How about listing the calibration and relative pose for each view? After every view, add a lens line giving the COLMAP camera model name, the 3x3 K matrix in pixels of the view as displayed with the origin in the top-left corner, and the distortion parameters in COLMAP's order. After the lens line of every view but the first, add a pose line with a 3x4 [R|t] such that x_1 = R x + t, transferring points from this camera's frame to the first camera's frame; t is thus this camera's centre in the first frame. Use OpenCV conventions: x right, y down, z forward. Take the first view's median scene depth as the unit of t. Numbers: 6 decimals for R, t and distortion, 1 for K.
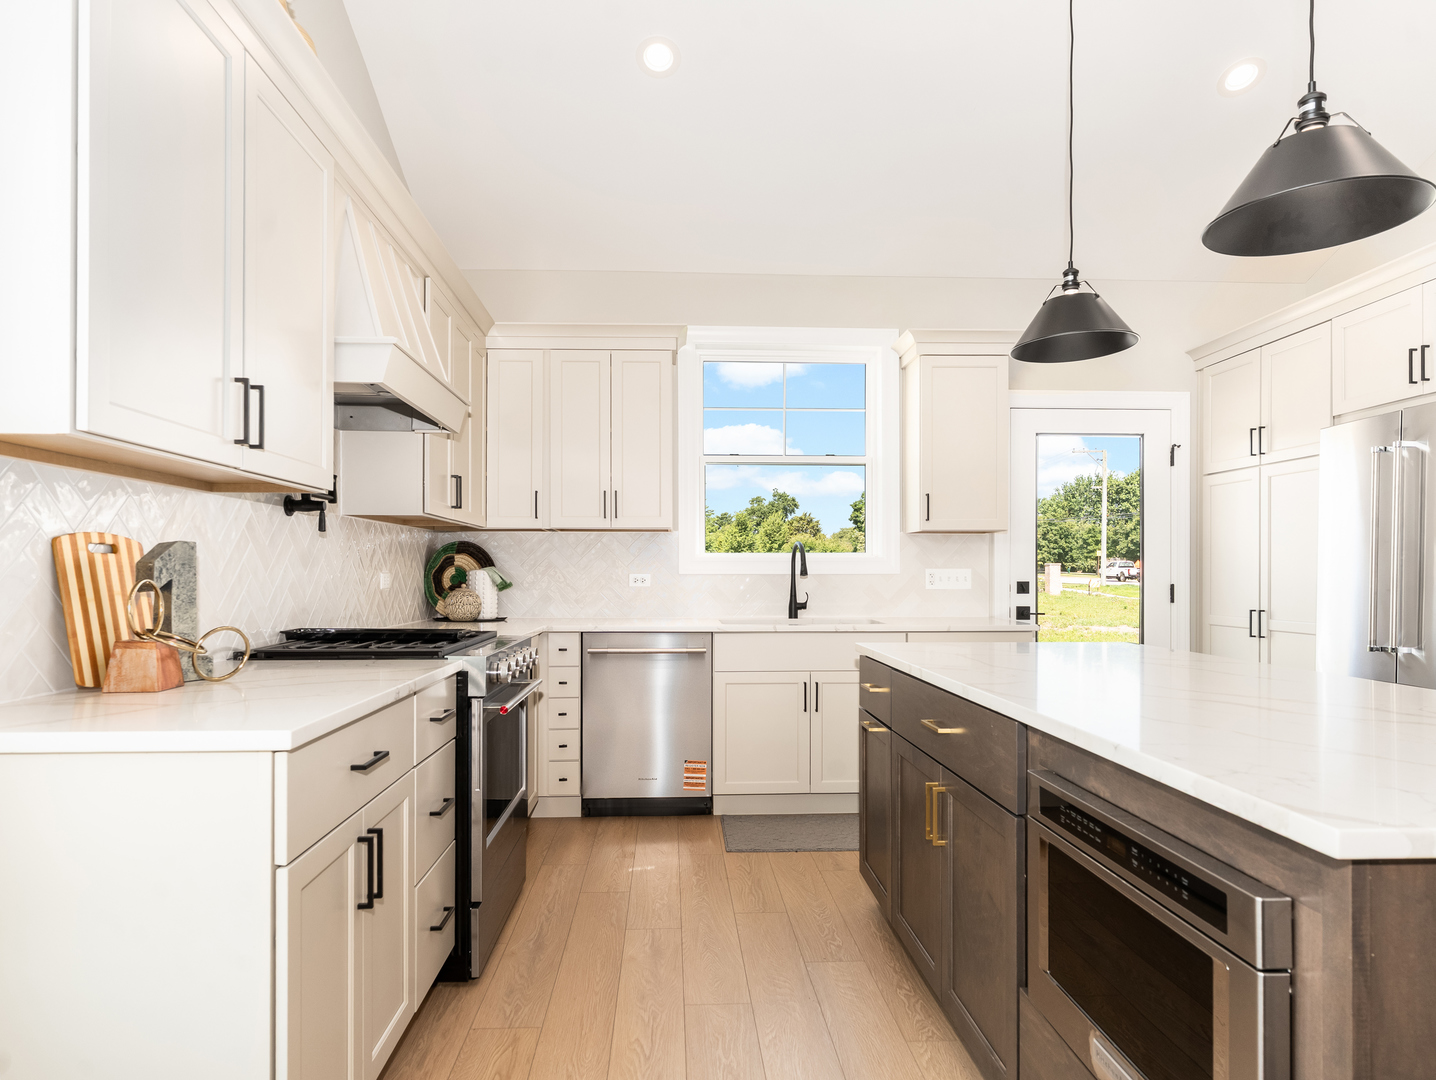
lens RADIAL K [[864.6, 0, 713.0], [0, 864.6, 565.9], [0, 0, 1]] dist [0.003052, -0.000623]
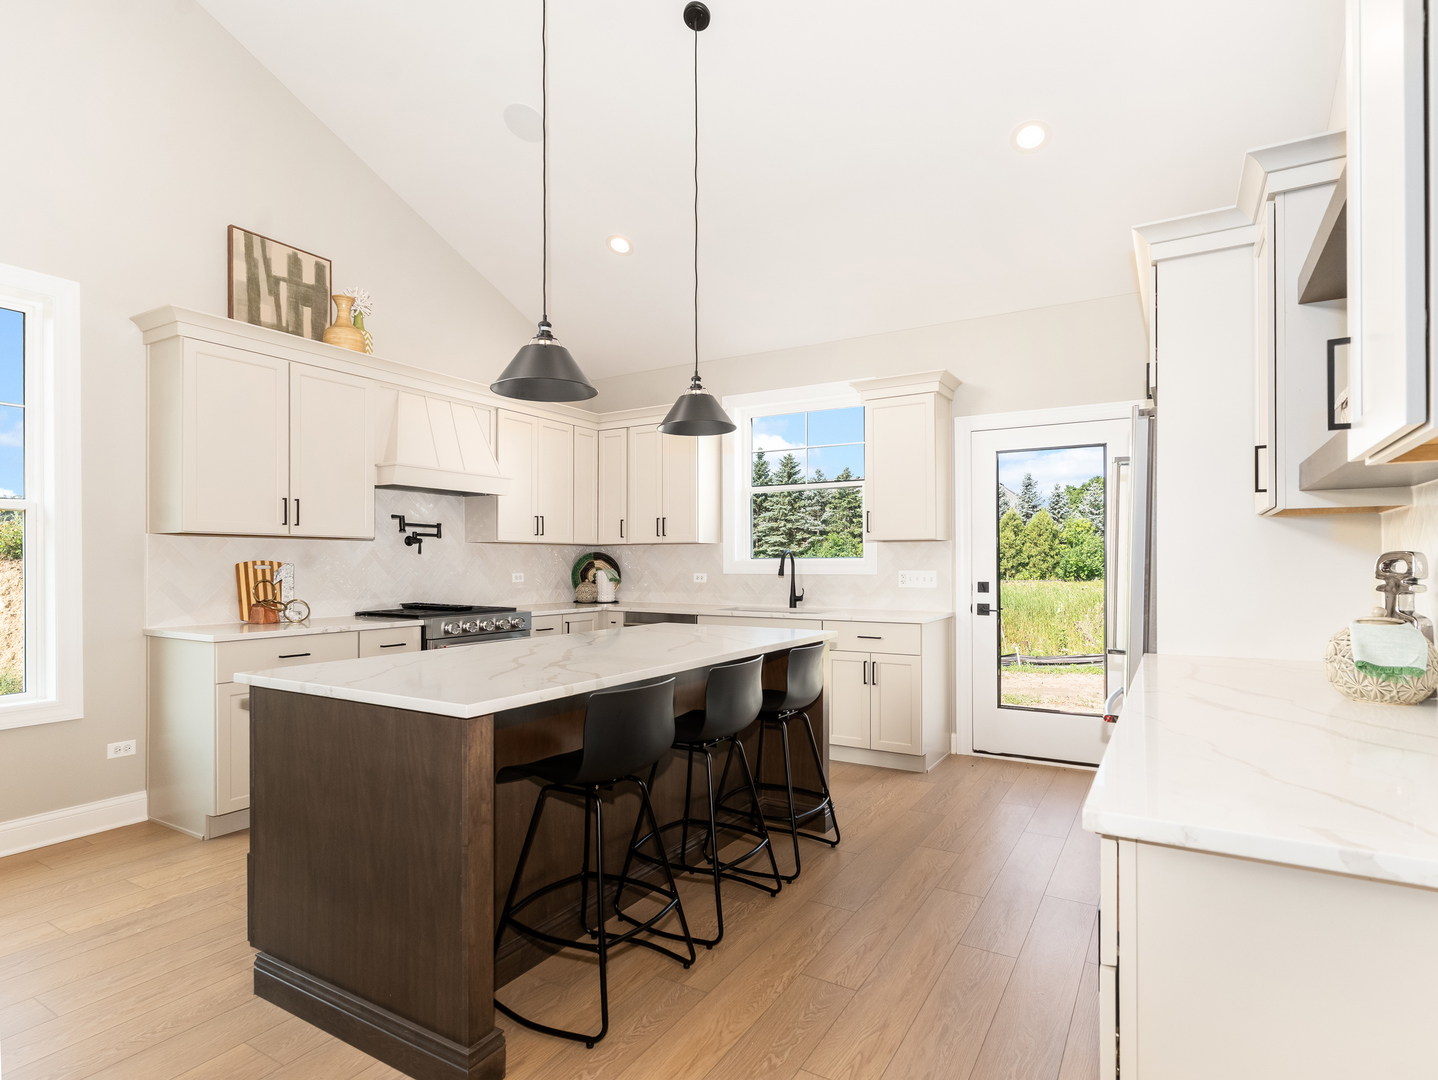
lens RADIAL K [[774.0, 0, 713.3], [0, 774.0, 561.3], [0, 0, 1]] dist [0.001176, 0.000879]
pose [[0.829757, -0.001987, -0.558121, 0.688857], [0.005119, 0.999979, 0.004049, -0.016767], [0.558101, -0.006216, 0.829750, -0.056711]]
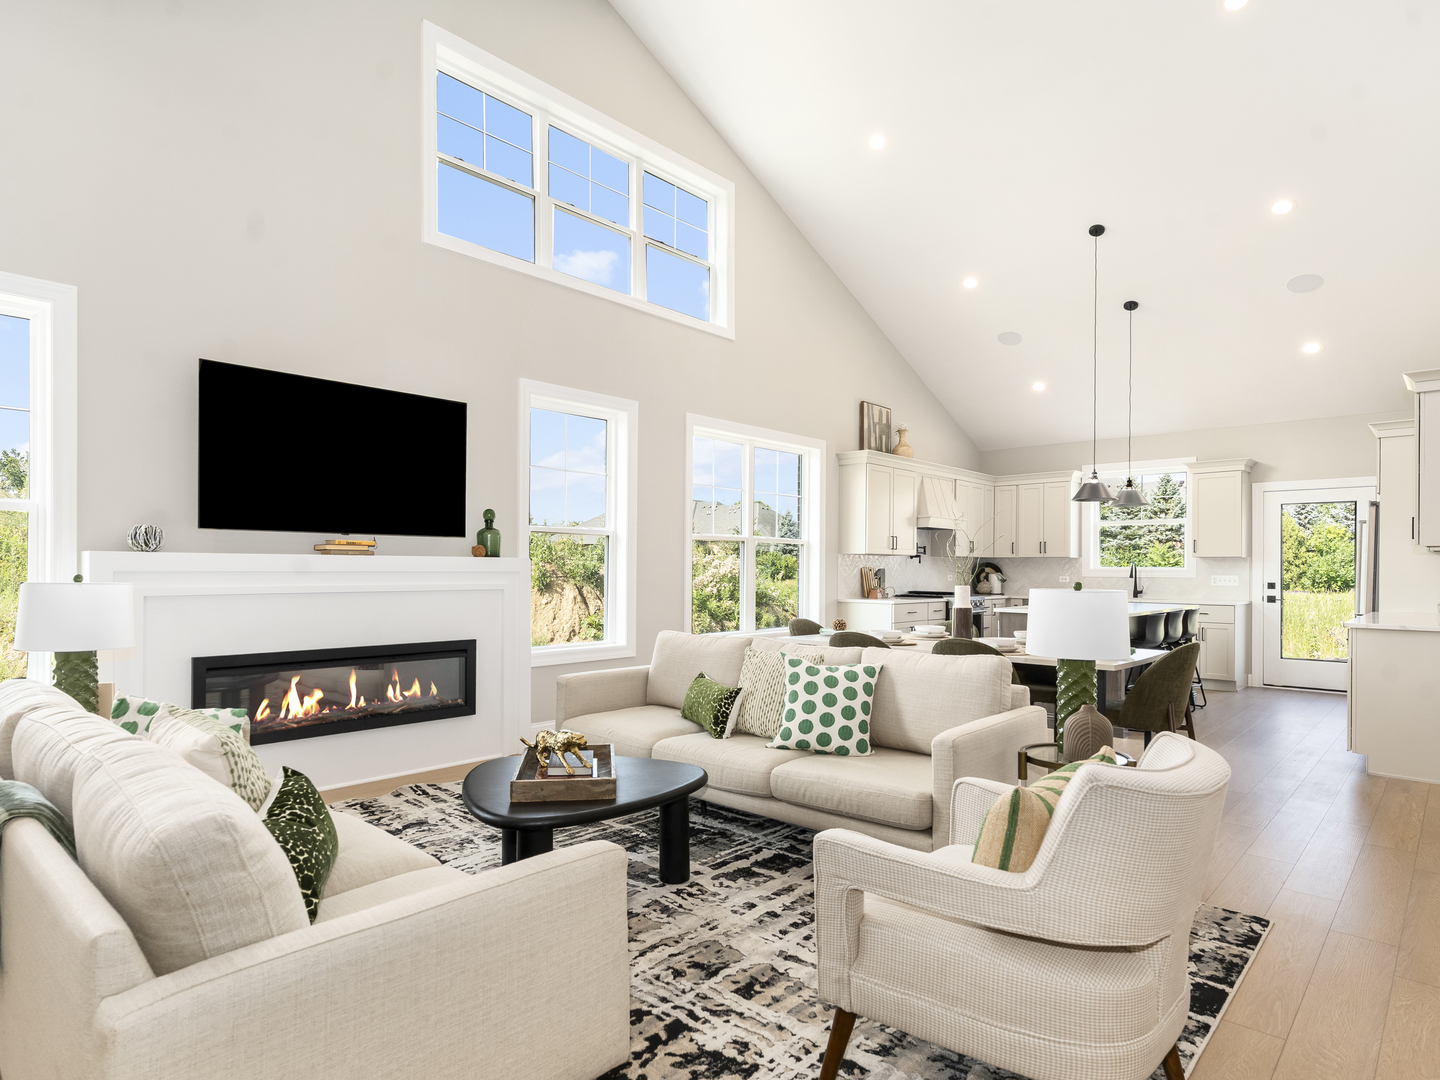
lens RADIAL K [[815.3, 0, 709.9], [0, 815.3, 568.7], [0, 0, 1]] dist [0.002765, 0.000001]
pose [[0.697061, 0.005000, -0.716995, 0.851480], [-0.001522, 0.999984, 0.005493, -0.022371], [0.717010, -0.002738, 0.697057, -1.232763]]
